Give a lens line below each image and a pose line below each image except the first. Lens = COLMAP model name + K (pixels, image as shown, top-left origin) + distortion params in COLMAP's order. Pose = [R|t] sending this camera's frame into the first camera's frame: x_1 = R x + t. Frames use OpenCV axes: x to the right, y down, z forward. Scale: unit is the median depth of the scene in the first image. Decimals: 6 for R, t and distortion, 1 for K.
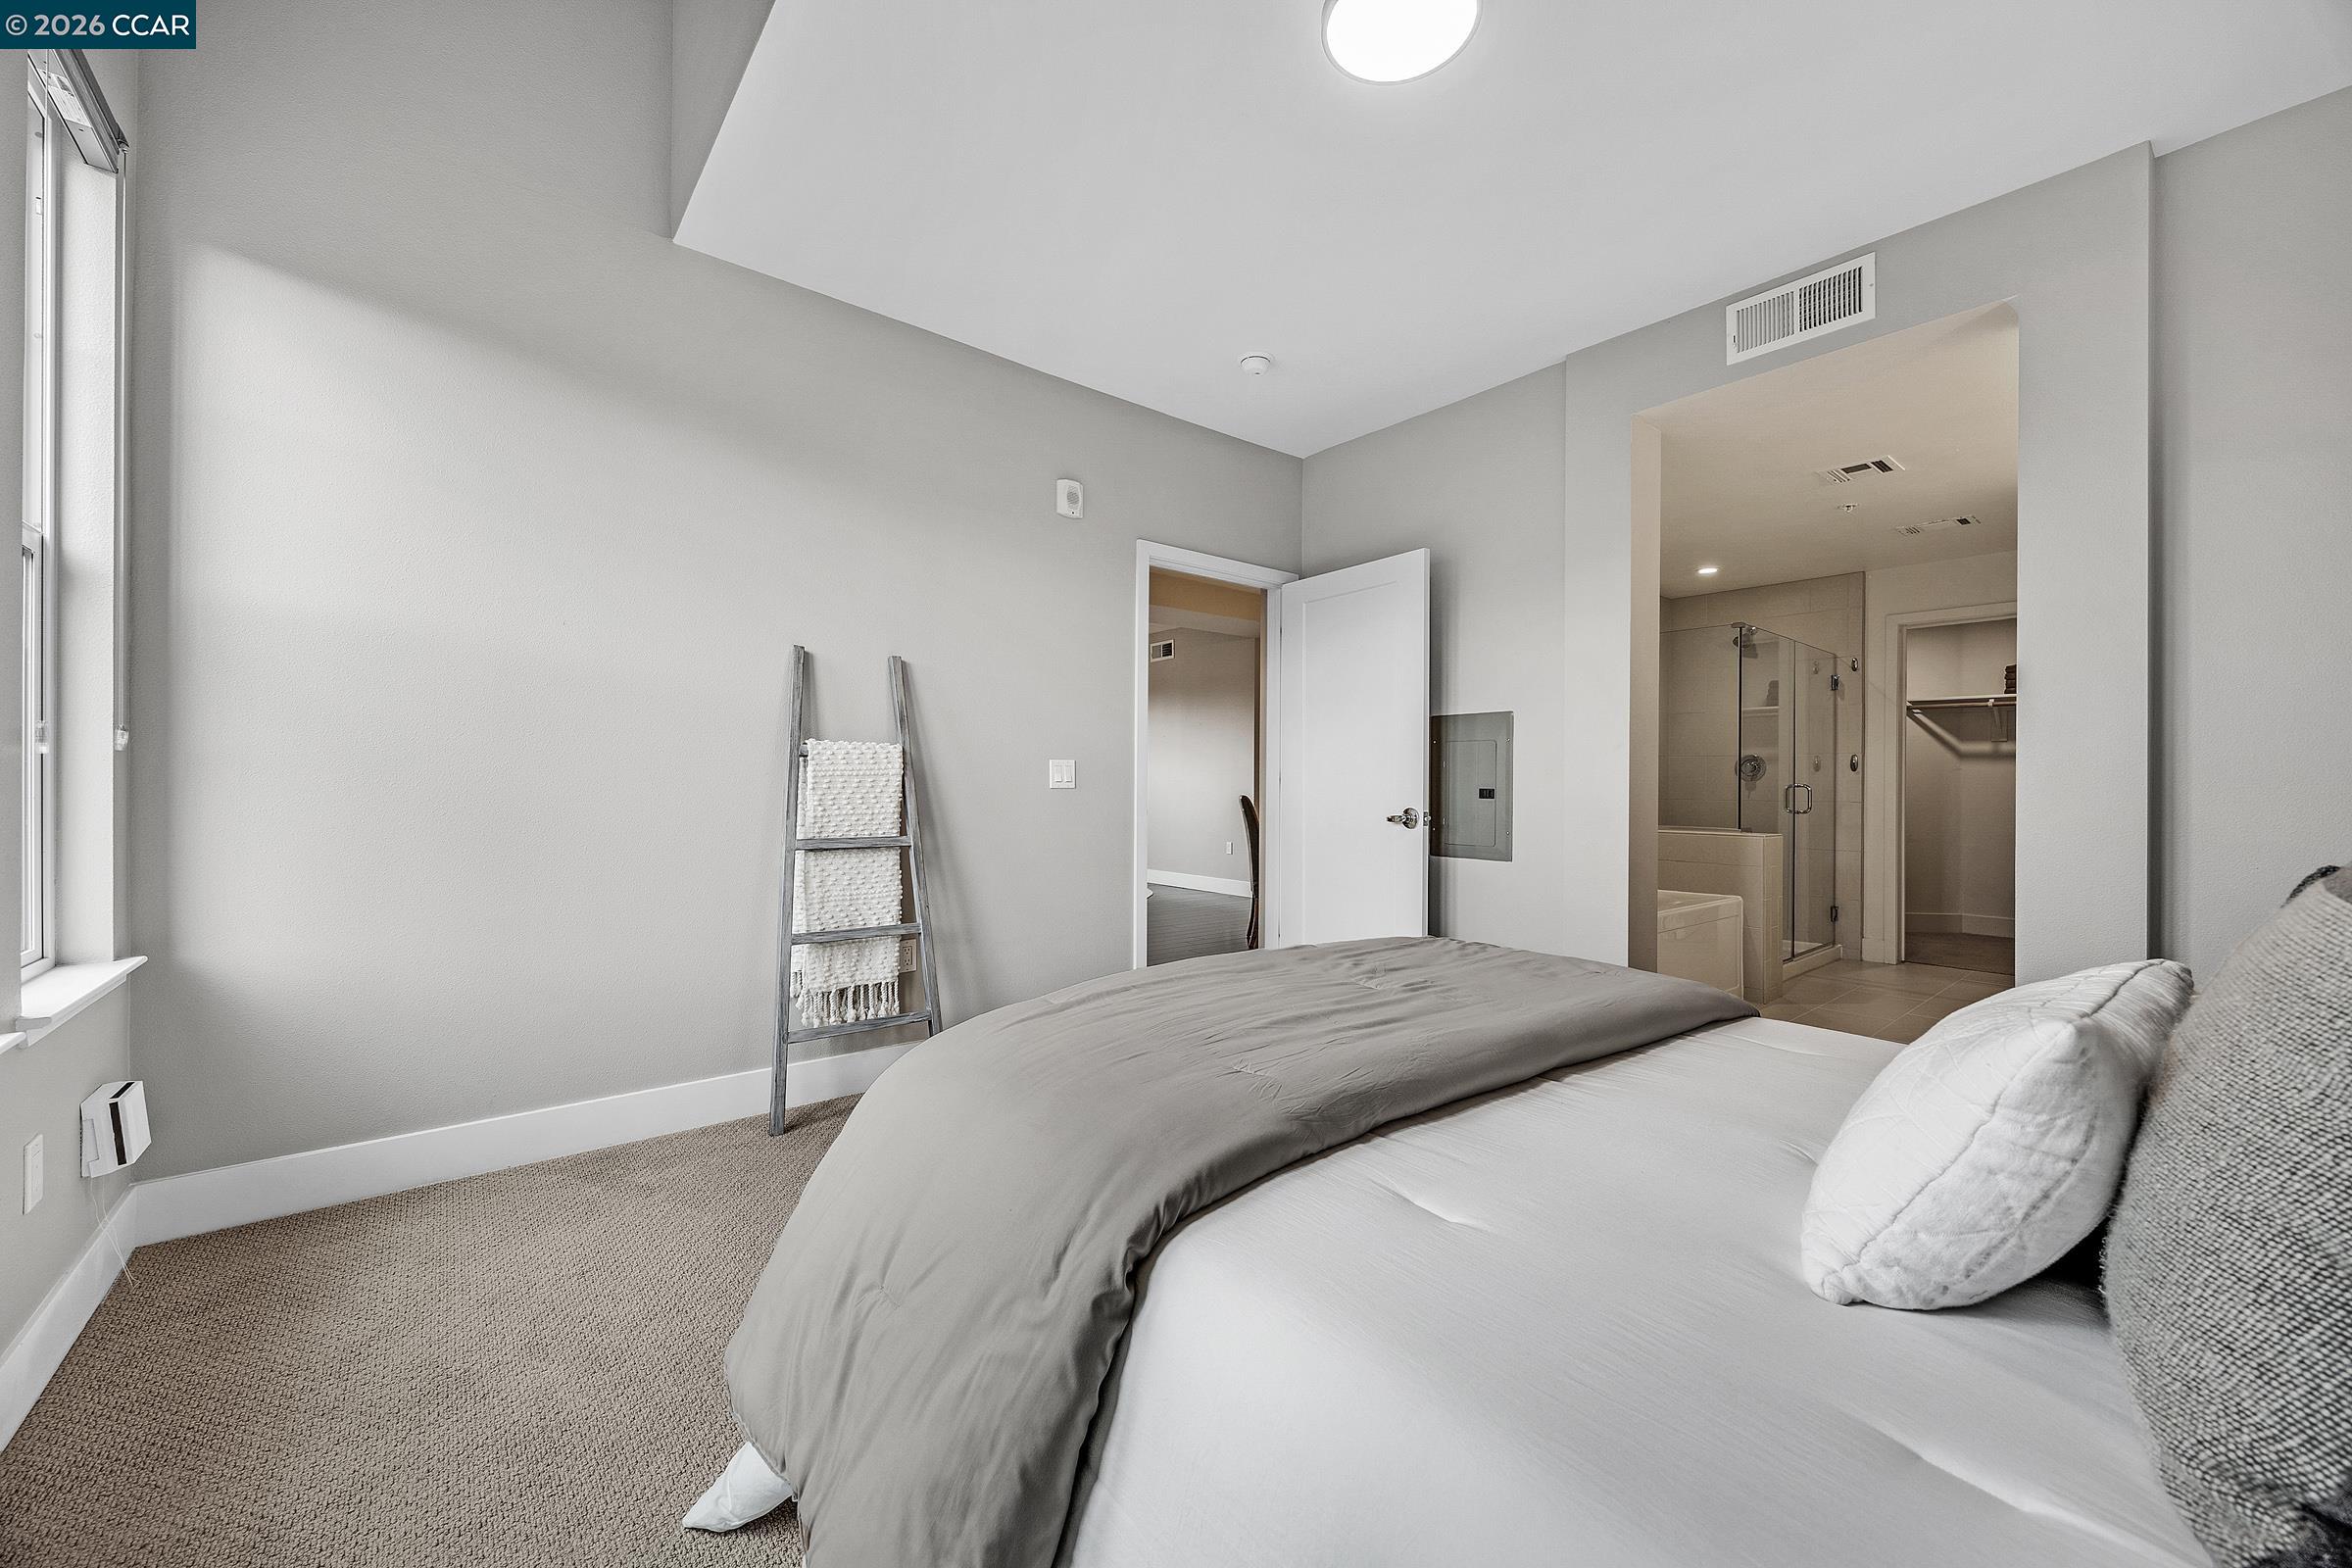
lens RADIAL K [[899.5, 0, 1176.0], [0, 899.5, 784.0], [0, 0, 1]] dist [-0.002133, -0.000319]
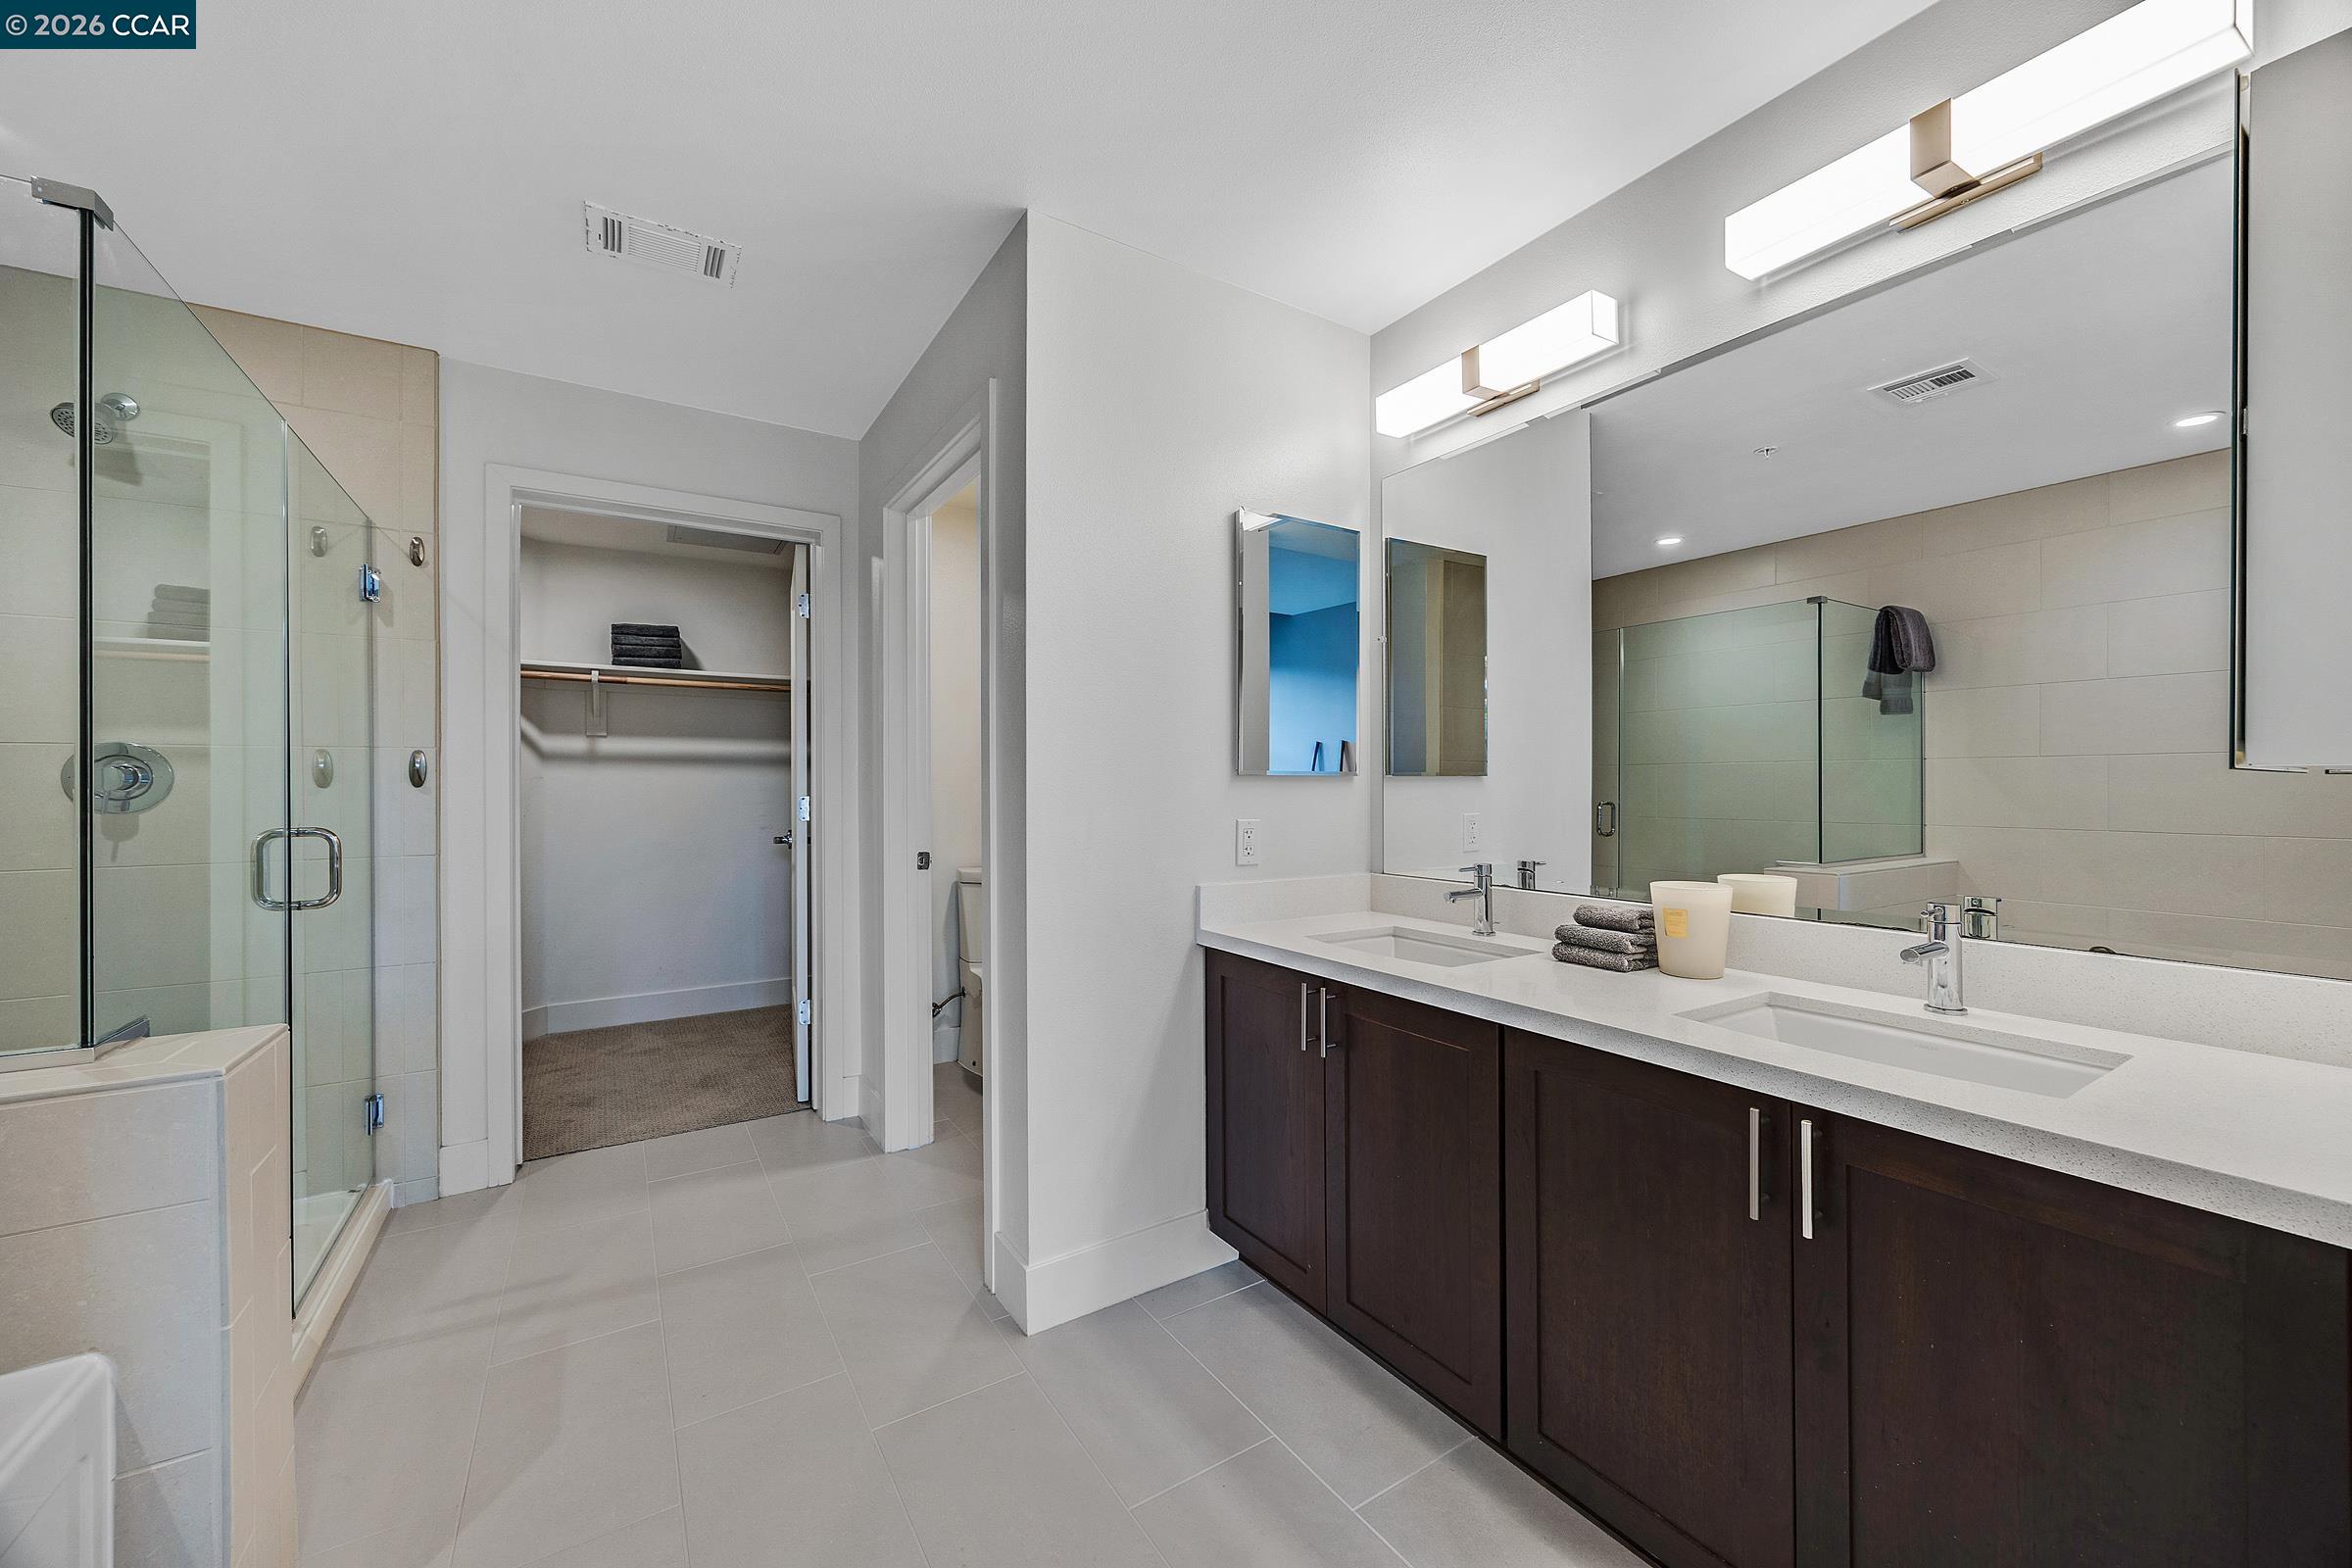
lens RADIAL K [[899.5, 0, 1176.0], [0, 899.5, 784.0], [0, 0, 1]] dist [-0.002133, -0.000319]
pose [[0.125585, -0.005057, 0.992070, 0.349155], [0.000522, 0.999987, 0.005032, -0.017242], [-0.992083, -0.000115, 0.125586, 0.557258]]
